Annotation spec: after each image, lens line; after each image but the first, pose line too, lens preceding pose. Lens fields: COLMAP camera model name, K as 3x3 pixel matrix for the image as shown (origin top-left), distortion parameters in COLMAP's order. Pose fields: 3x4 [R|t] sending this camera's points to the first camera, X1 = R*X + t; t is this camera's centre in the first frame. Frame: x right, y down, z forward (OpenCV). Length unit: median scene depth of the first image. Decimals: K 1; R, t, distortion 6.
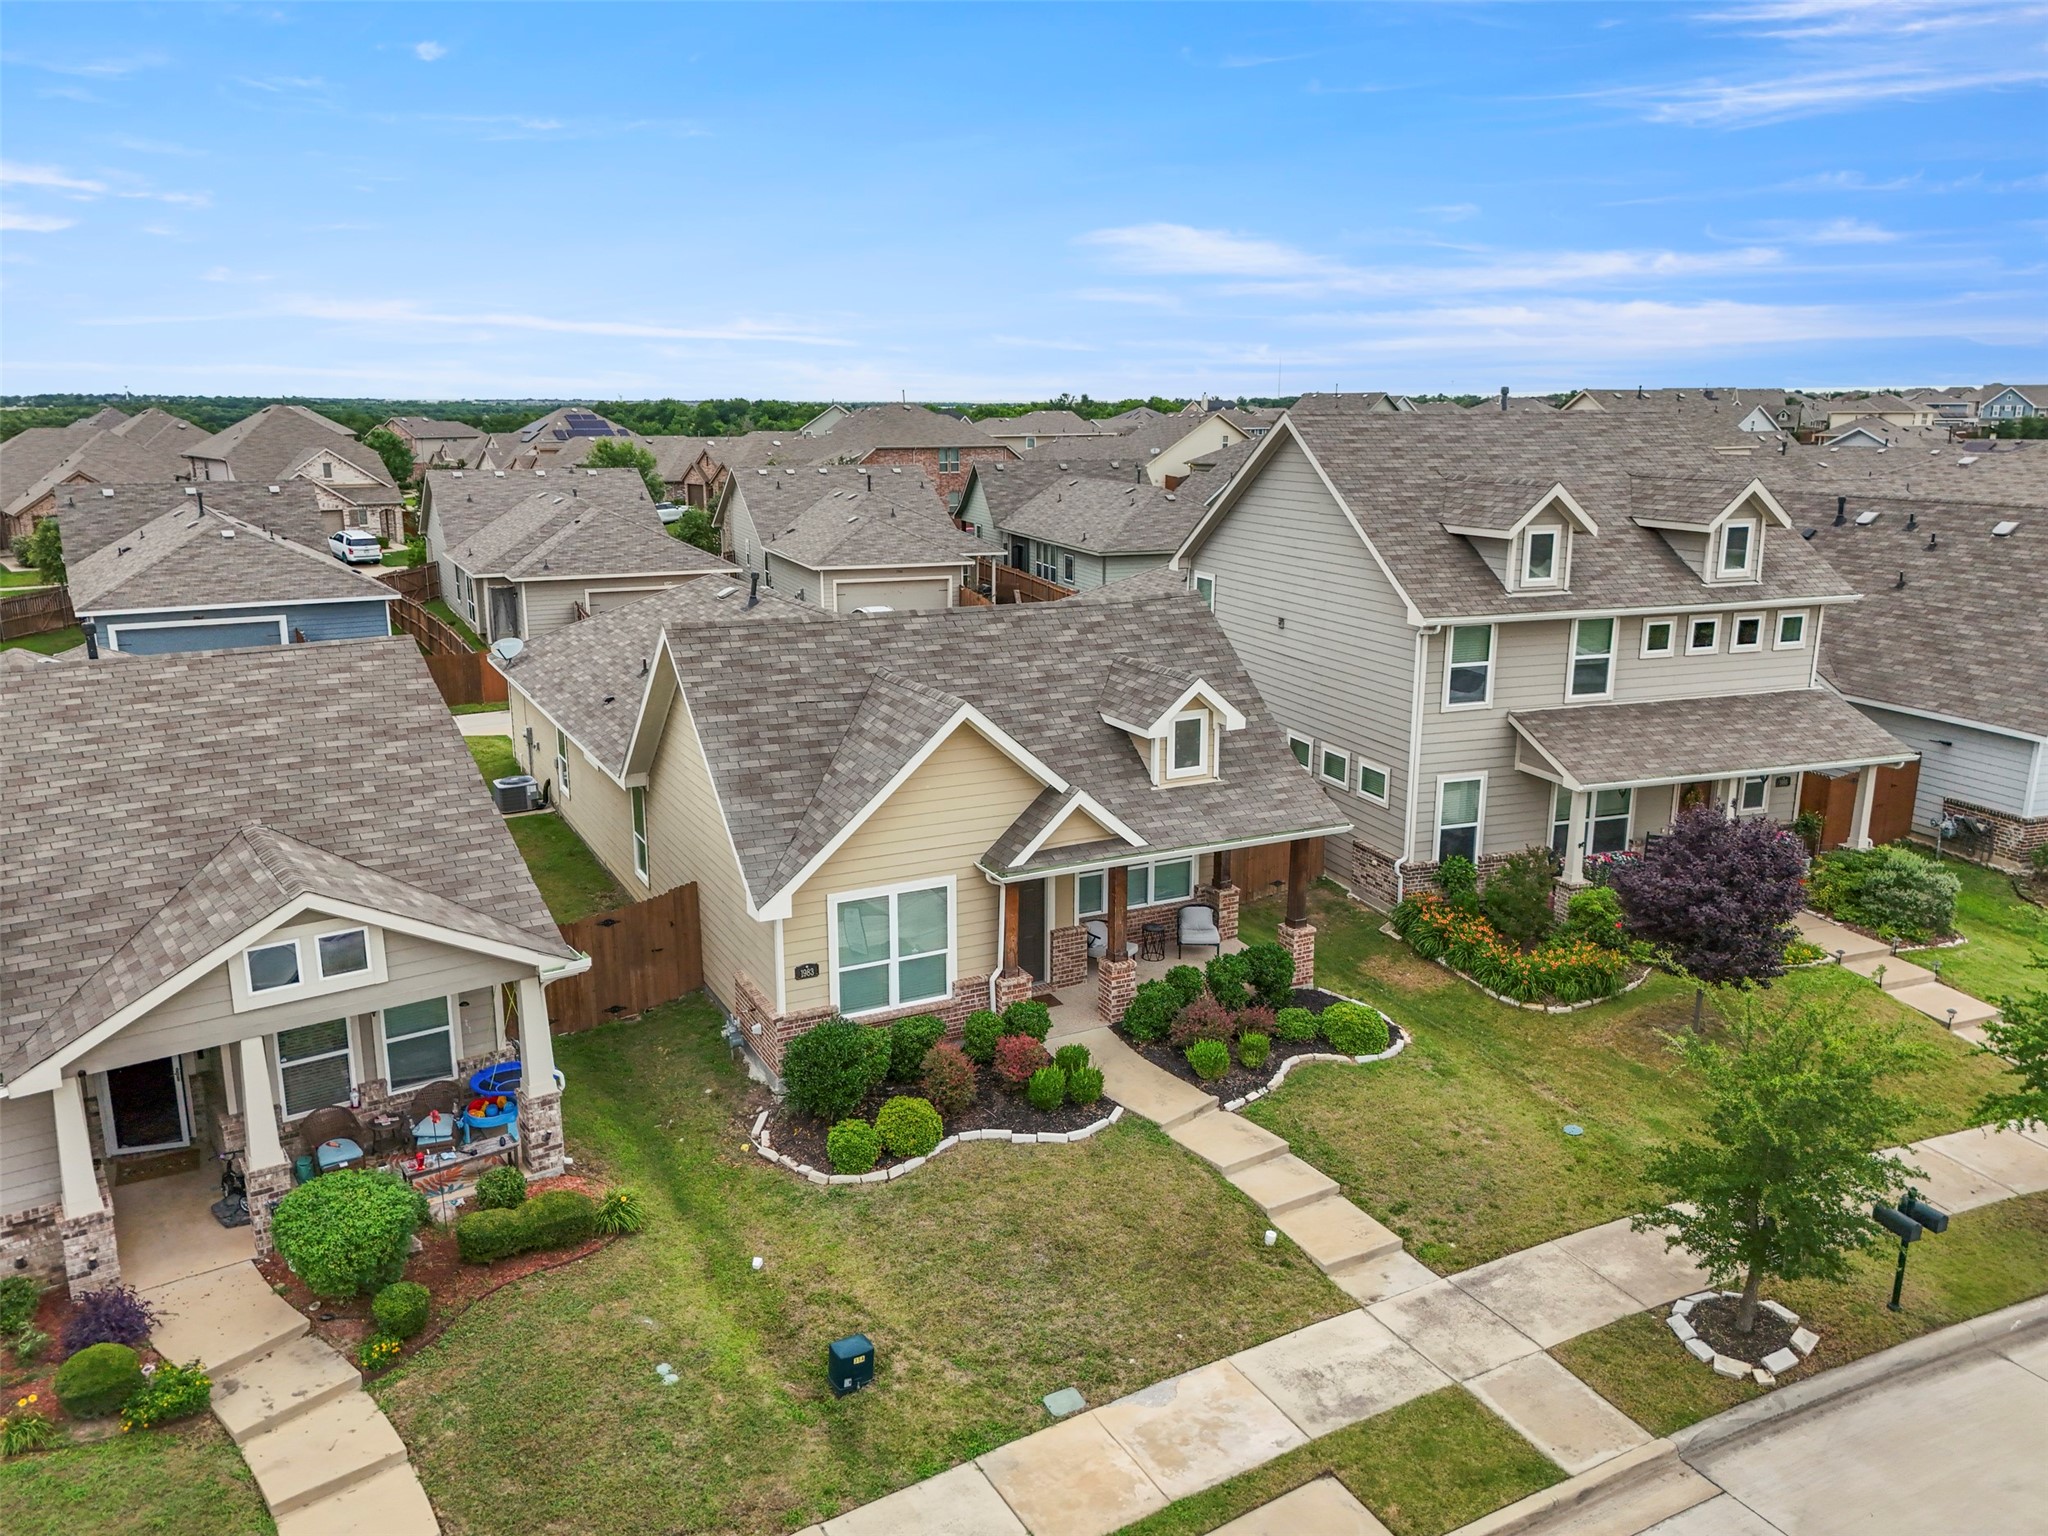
lens RADIAL K [[1502.7, 0, 1034.8], [0, 1502.7, 770.2], [0, 0, 1]] dist [0.084367, -0.082937]
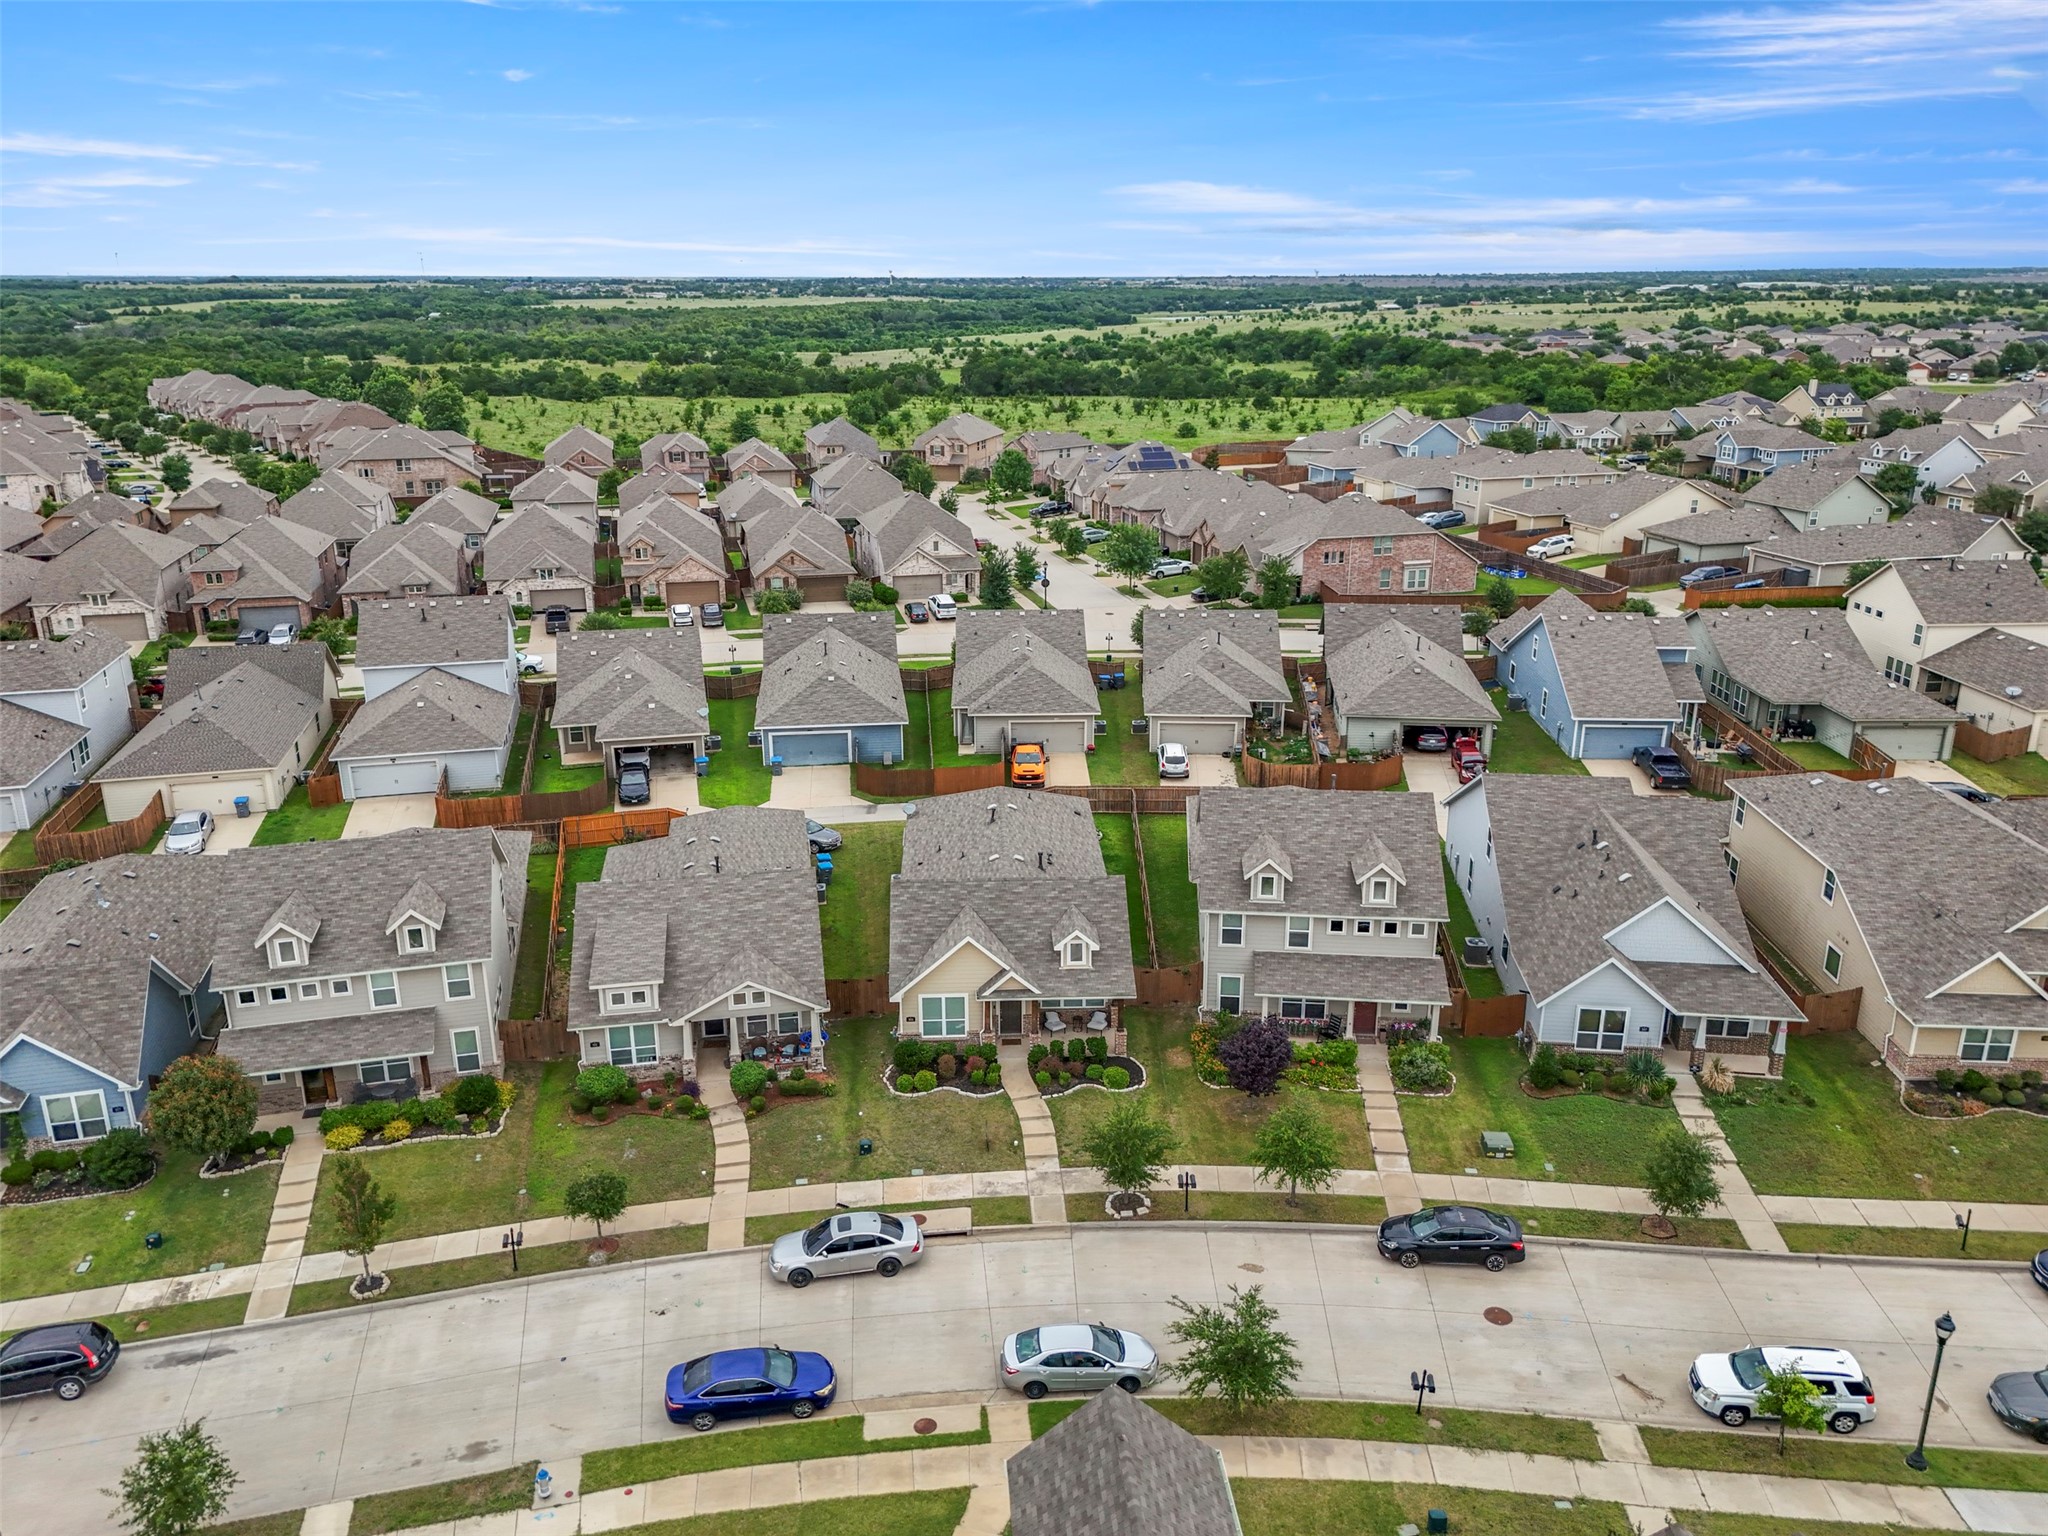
lens RADIAL K [[1502.7, 0, 1034.8], [0, 1502.7, 770.2], [0, 0, 1]] dist [0.084367, -0.082937]
pose [[0.907937, 0.126591, -0.399531, 1.131650], [-0.096532, 0.990827, 0.094574, -0.620305], [0.407838, -0.047300, 0.911828, -1.461484]]
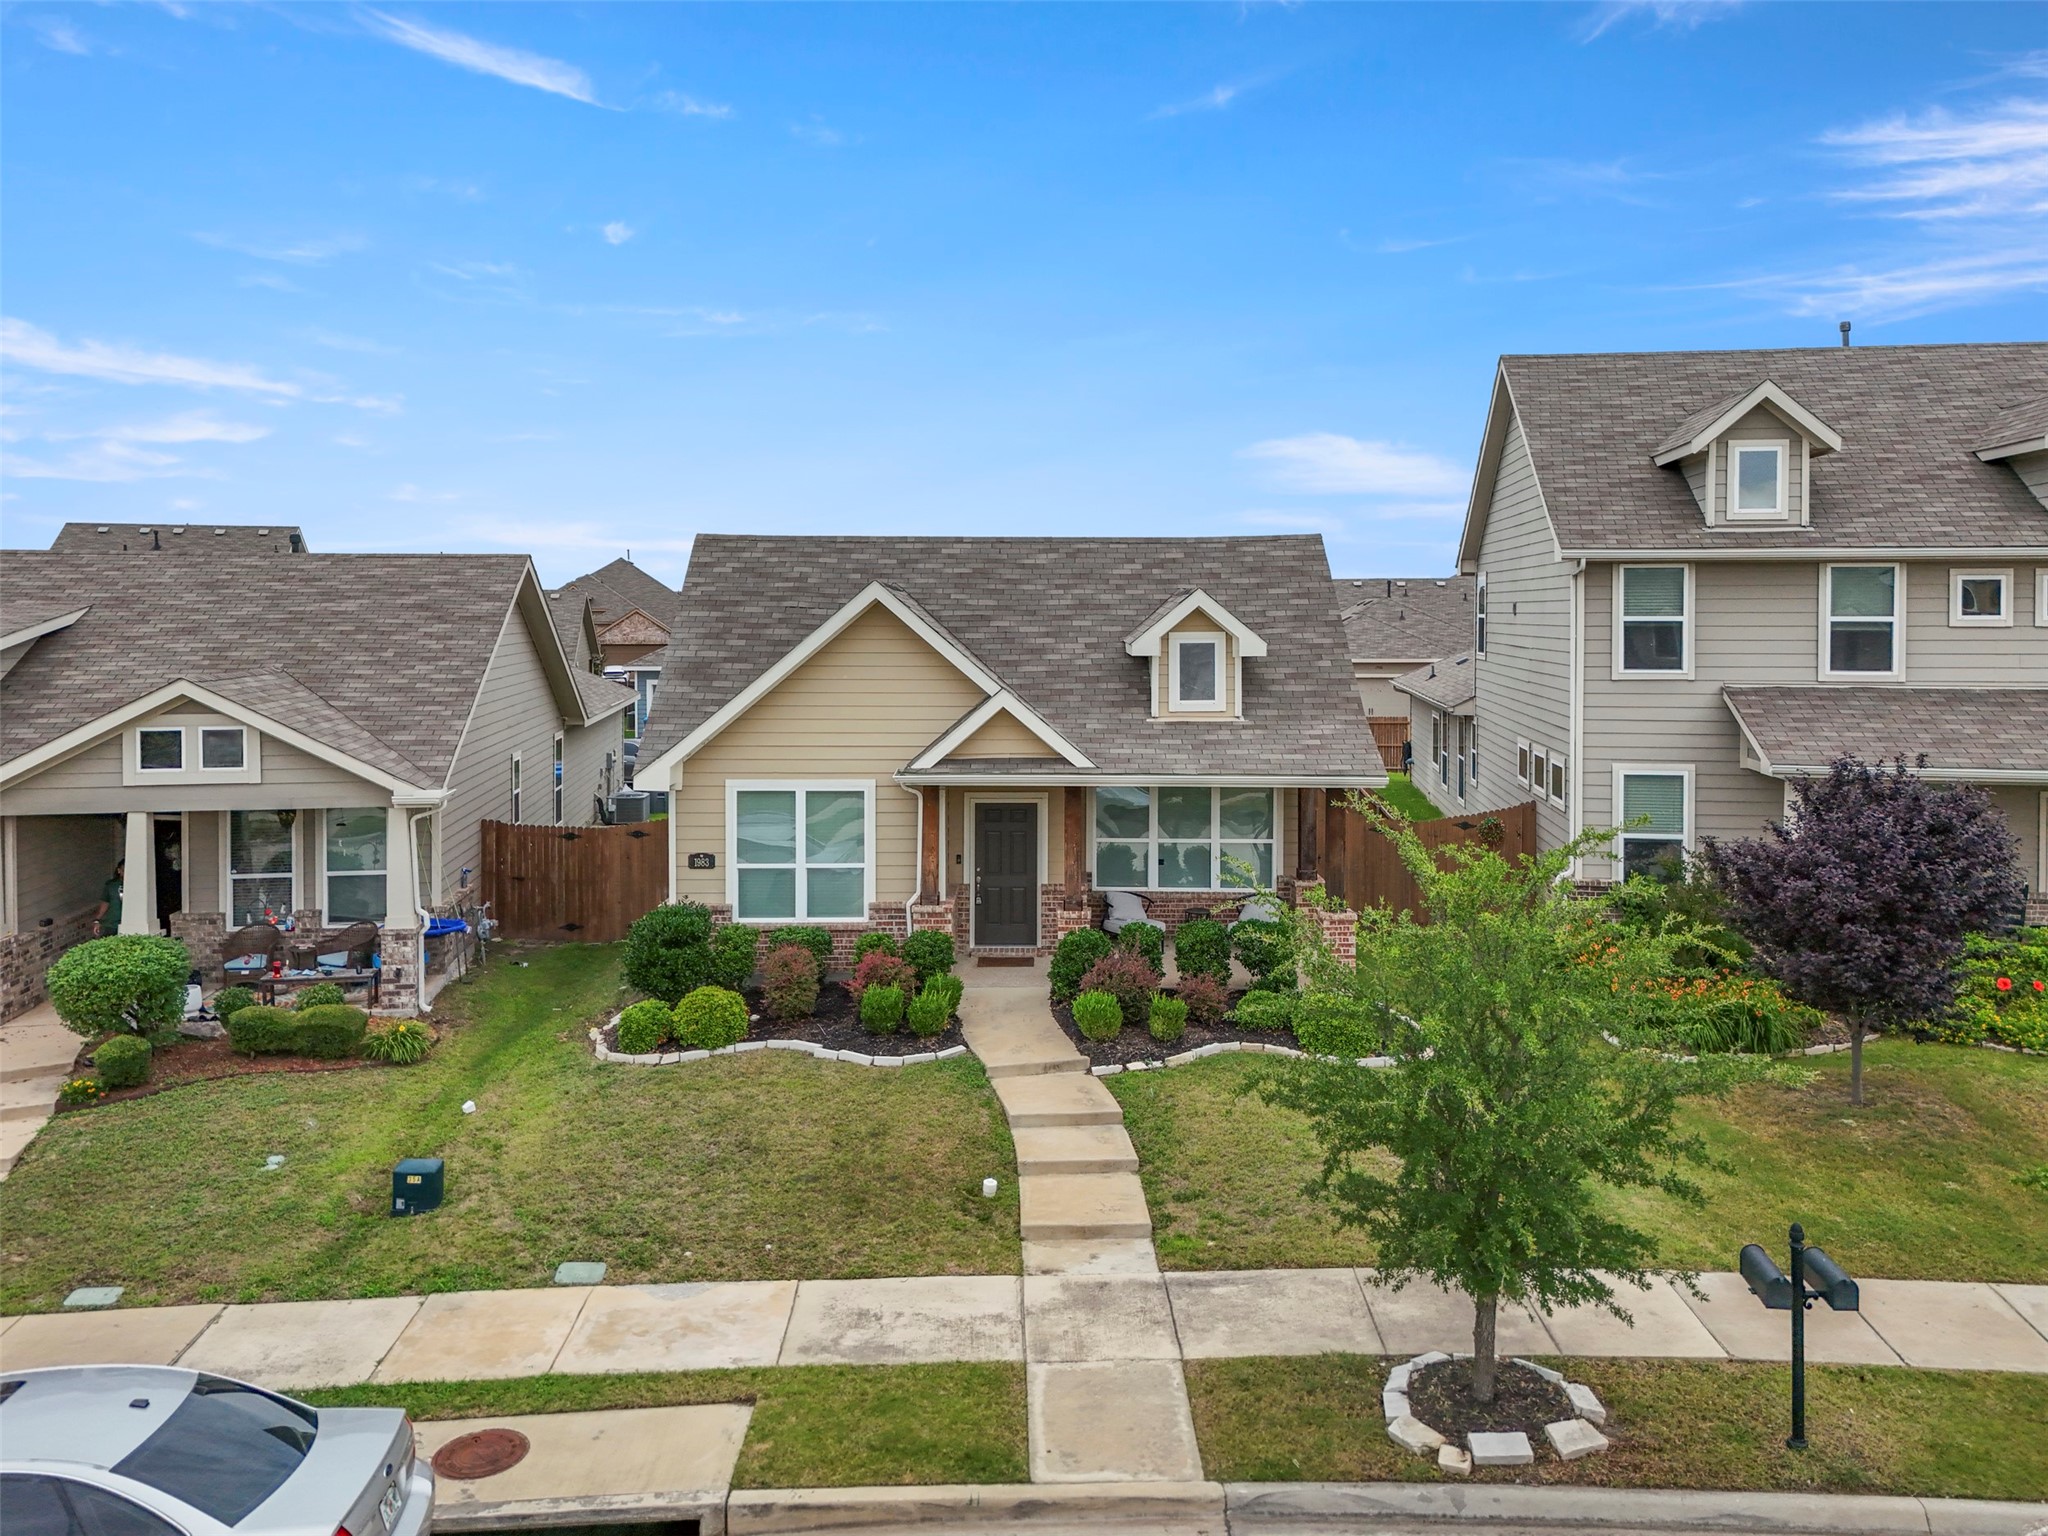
lens RADIAL K [[1561.4, 0, 1023.6], [0, 1561.4, 635.4], [0, 0, 1]] dist [0.059213, -0.029779]
pose [[0.884039, 0.006635, -0.467366, 0.485364], [-0.108775, 0.975367, -0.191906, 0.162280], [0.454580, 0.220490, 0.862984, 0.214585]]
